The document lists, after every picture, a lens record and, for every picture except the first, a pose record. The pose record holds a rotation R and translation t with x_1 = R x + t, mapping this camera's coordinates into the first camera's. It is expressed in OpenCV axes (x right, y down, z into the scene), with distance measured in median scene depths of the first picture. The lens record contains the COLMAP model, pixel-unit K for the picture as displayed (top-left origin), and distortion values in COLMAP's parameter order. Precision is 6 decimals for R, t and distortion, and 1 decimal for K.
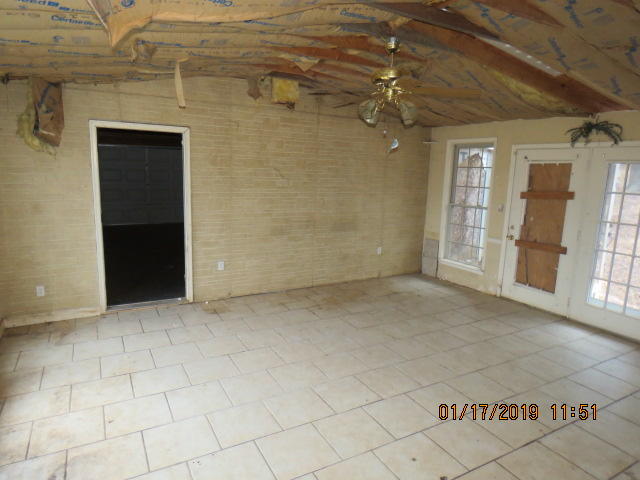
lens RADIAL K [[411.3, 0, 319.8], [0, 411.3, 241.7], [0, 0, 1]] dist [0.000091, 0.000283]
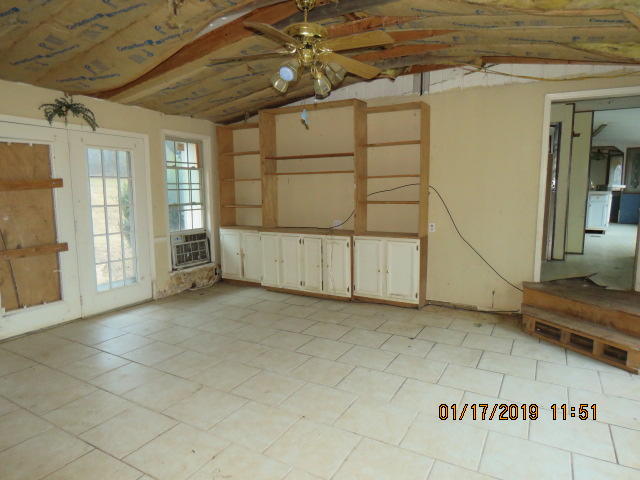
lens RADIAL K [[411.3, 0, 318.3], [0, 411.3, 238.8], [0, 0, 1]] dist [0.000091, 0.000283]
pose [[-0.518411, -0.133227, 0.844690, -0.426530], [0.136985, 0.962094, 0.235817, -0.129895], [-0.844088, 0.237960, -0.480510, 0.998561]]
